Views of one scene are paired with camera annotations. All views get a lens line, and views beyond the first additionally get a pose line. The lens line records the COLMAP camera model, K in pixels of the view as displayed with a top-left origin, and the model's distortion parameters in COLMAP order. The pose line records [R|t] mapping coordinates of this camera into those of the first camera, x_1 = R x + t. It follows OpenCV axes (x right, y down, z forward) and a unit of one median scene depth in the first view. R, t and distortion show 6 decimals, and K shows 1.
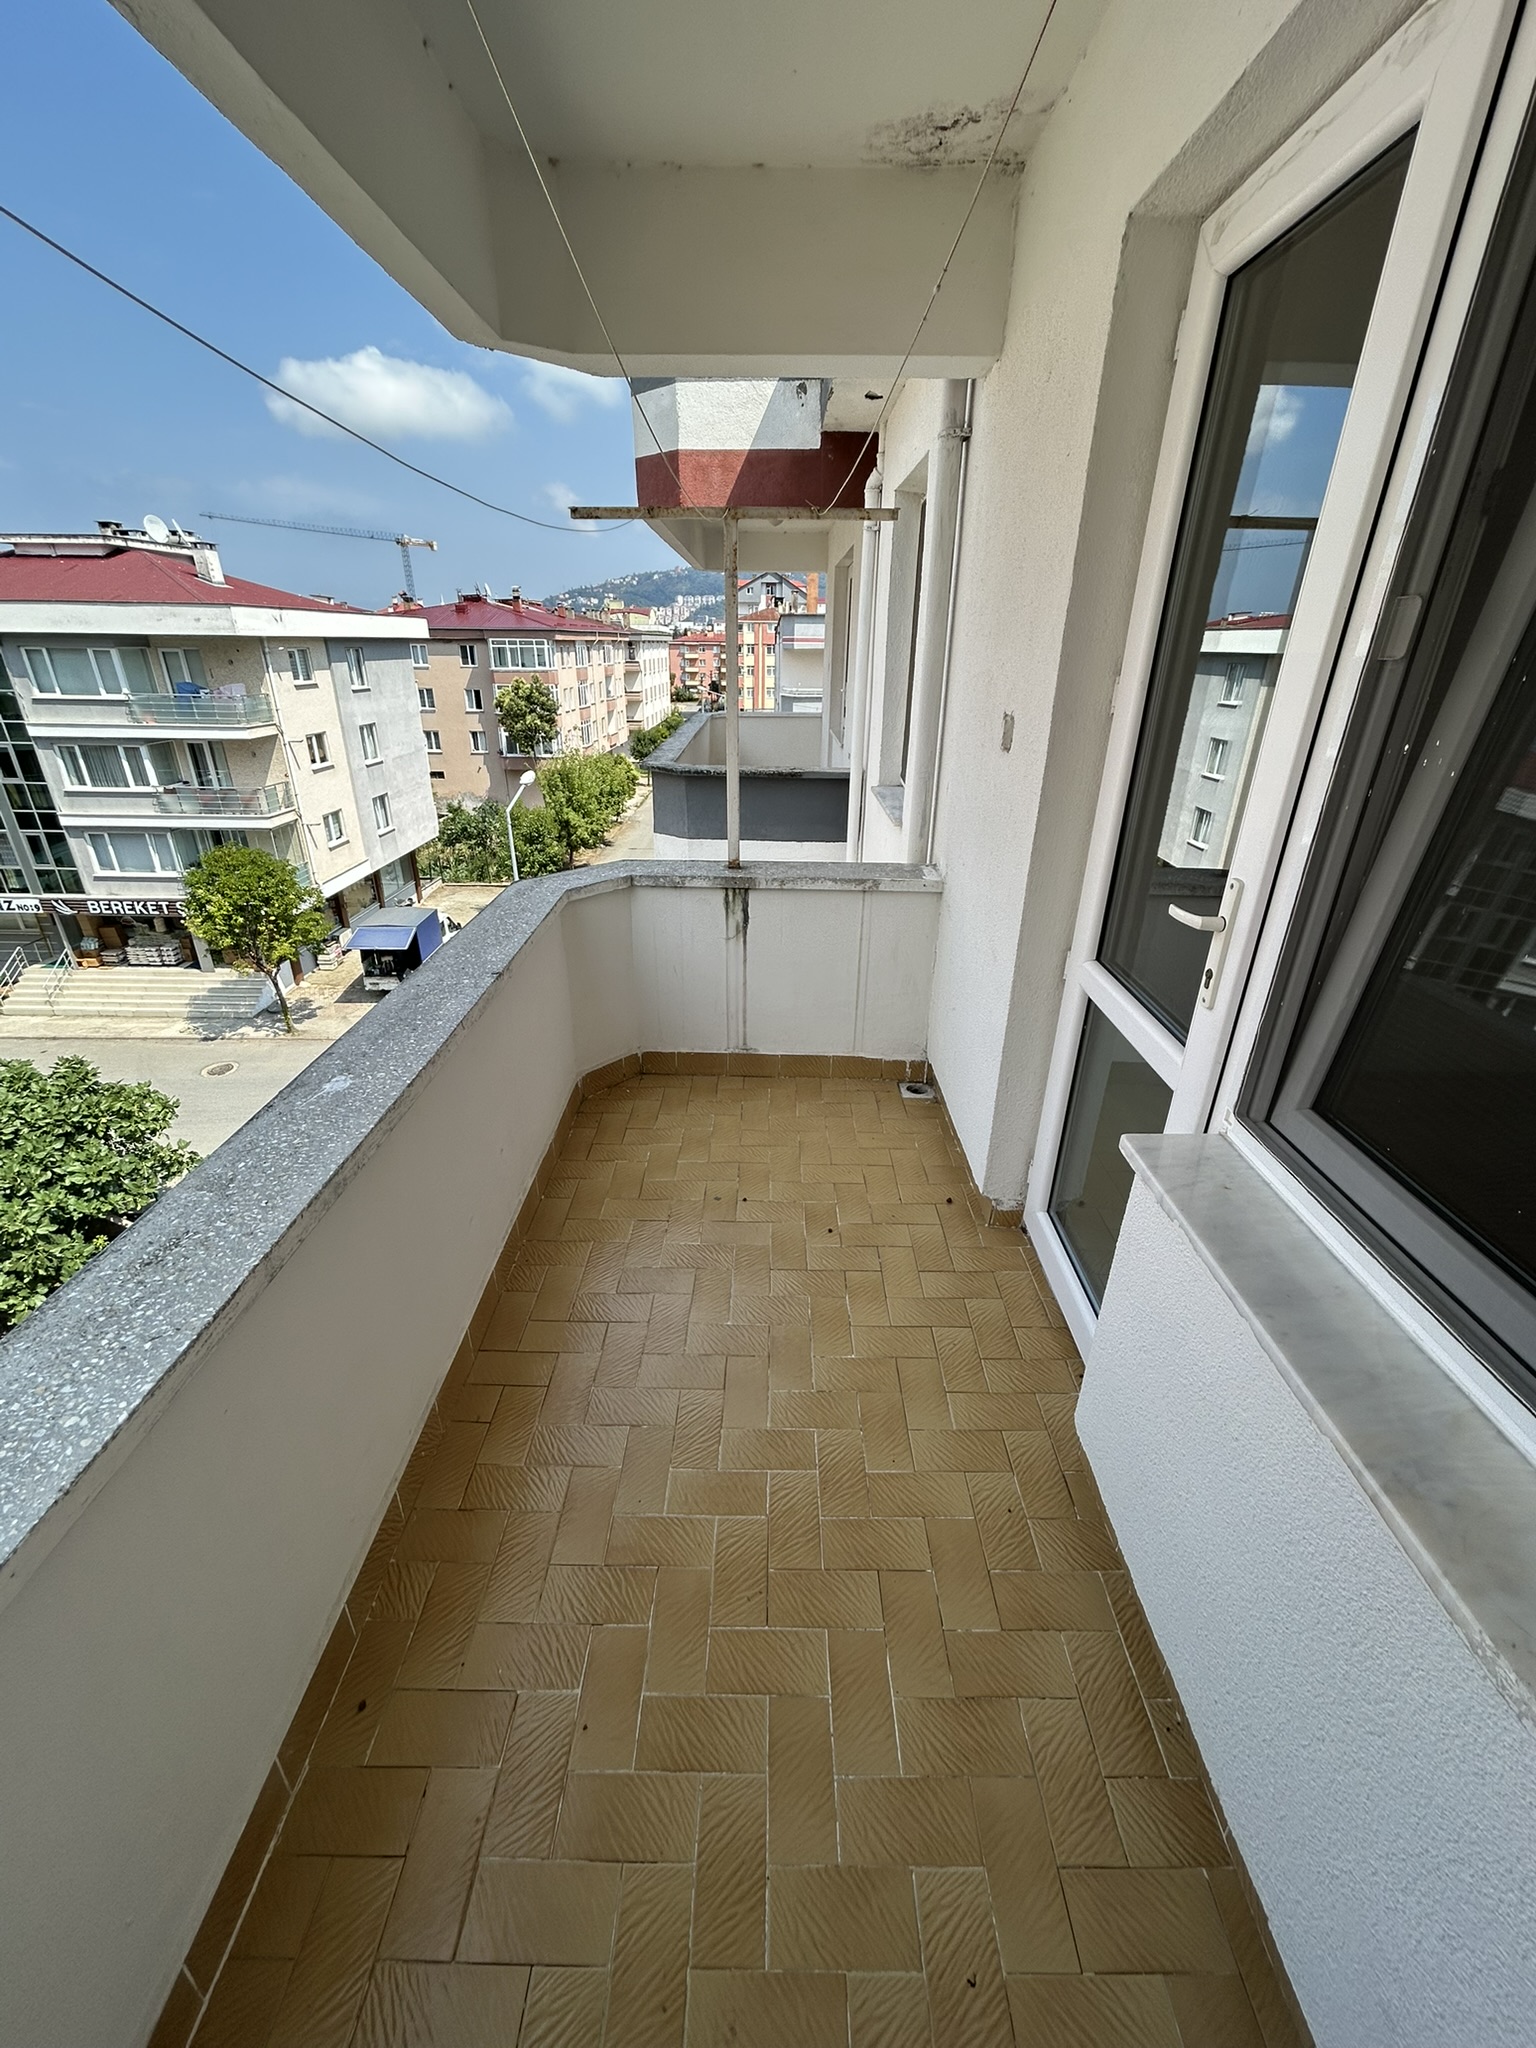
lens RADIAL K [[834.3, 0, 769.1], [0, 834.3, 1028.3], [0, 0, 1]] dist [-0.016582, 0.015343]
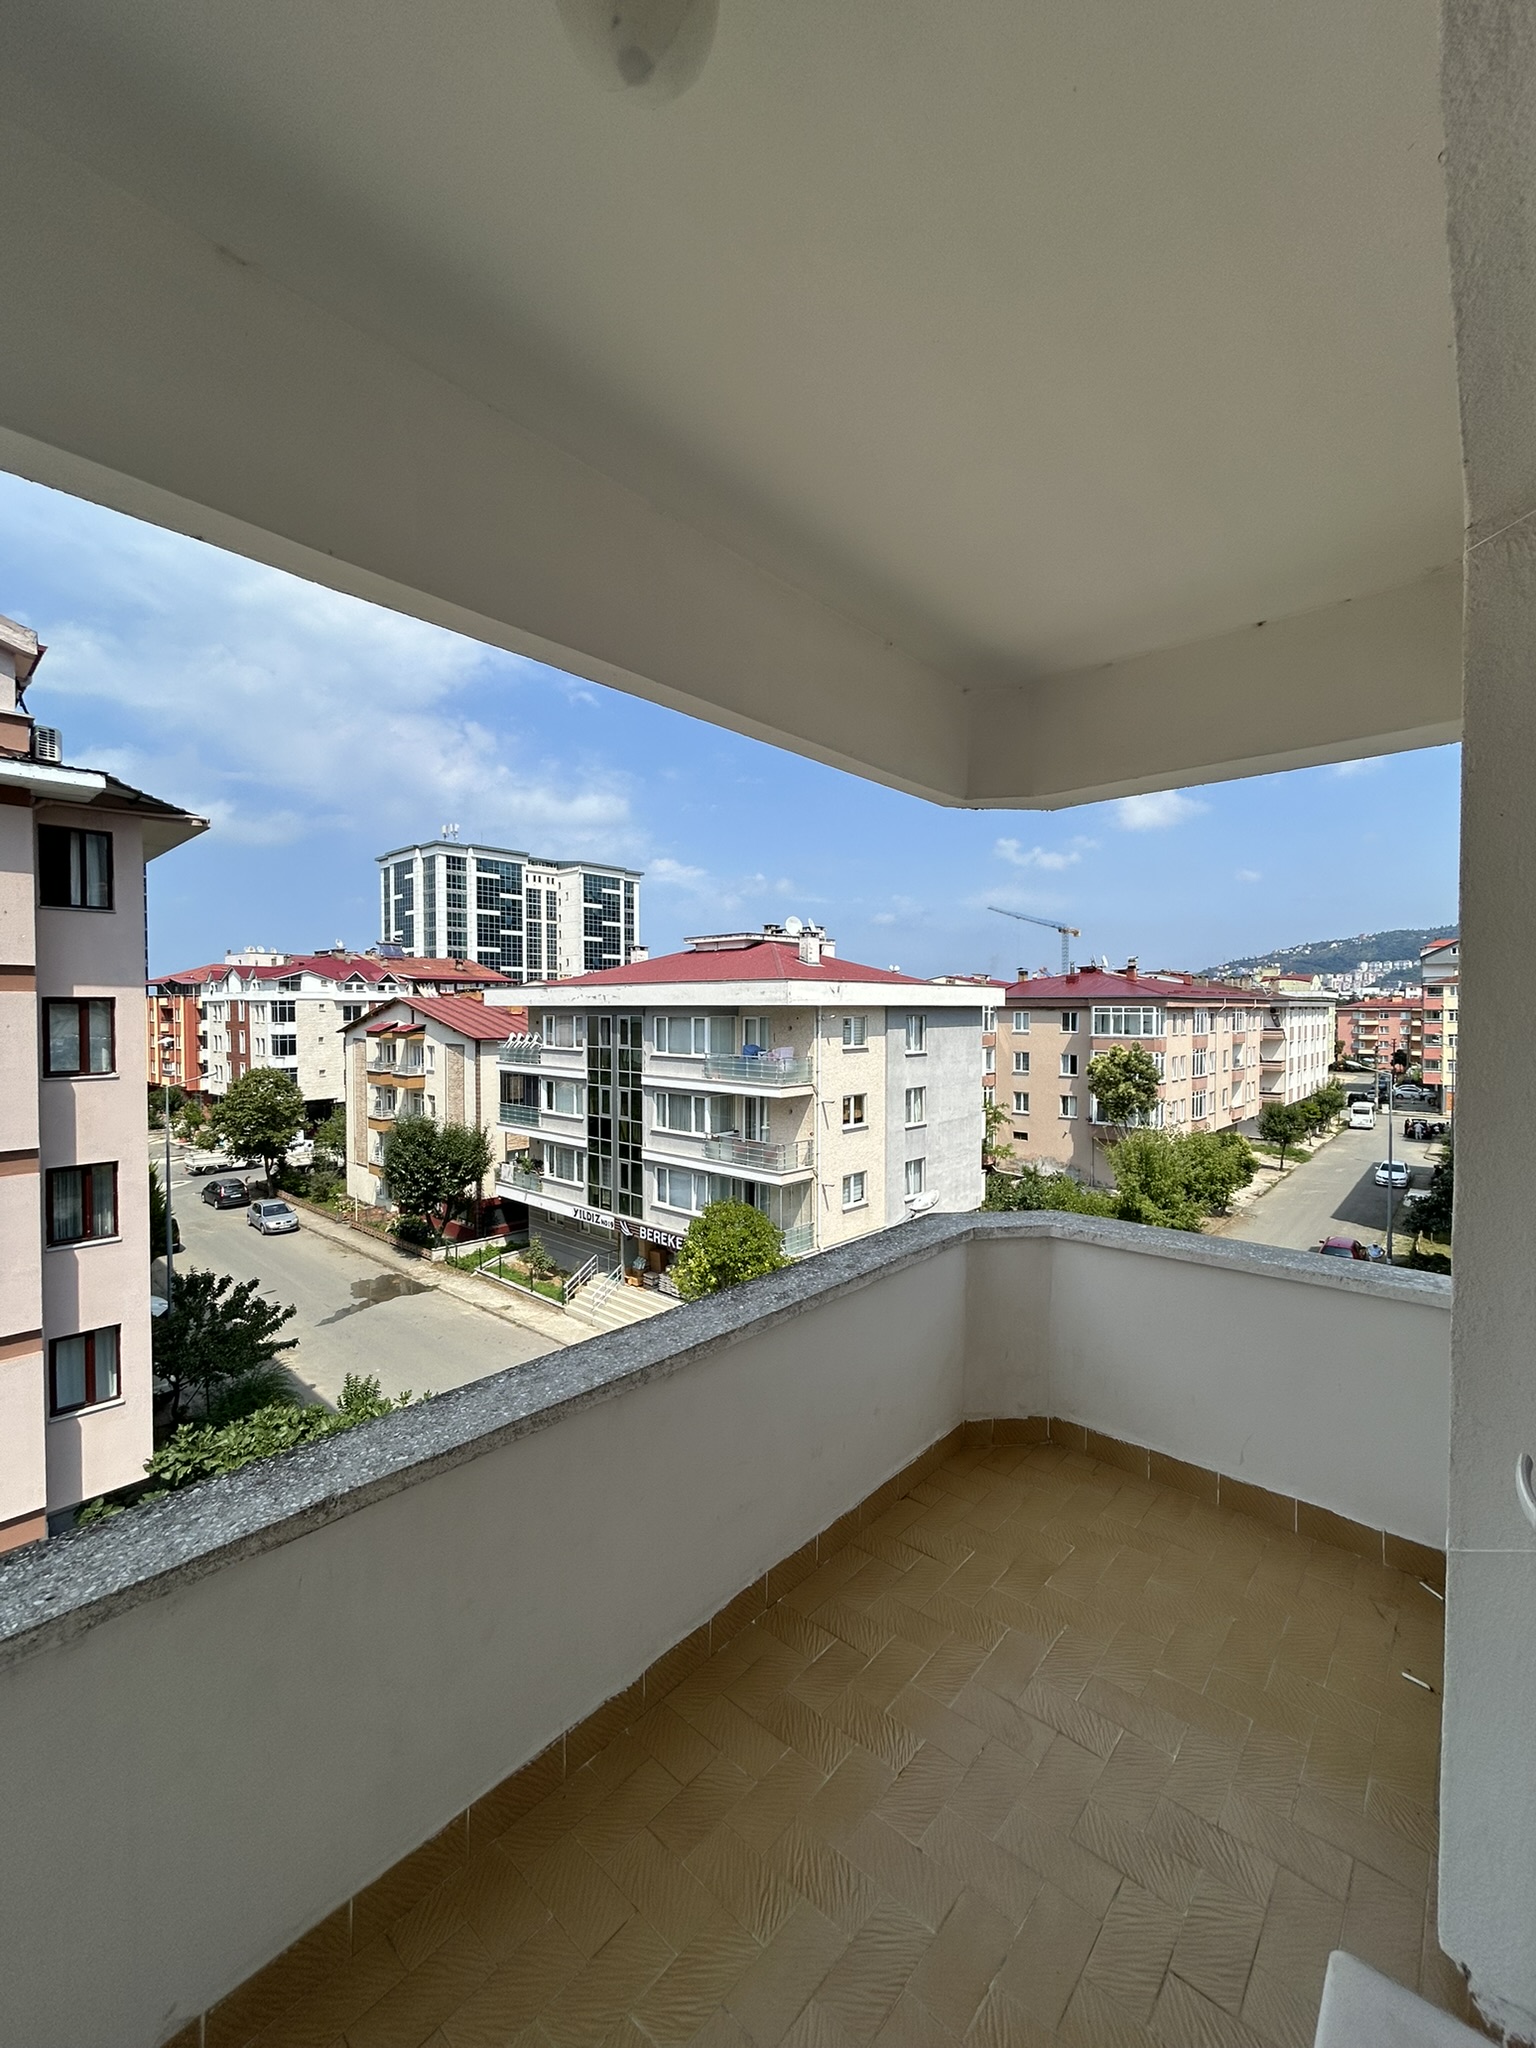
lens RADIAL K [[824.7, 0, 766.5], [0, 824.7, 1023.3], [0, 0, 1]] dist [0.001321, 0.000845]
pose [[0.750227, 0.004066, -0.661168, 0.021032], [-0.272424, 0.913055, -0.303506, -0.106212], [0.602448, 0.407816, 0.686106, 0.229517]]
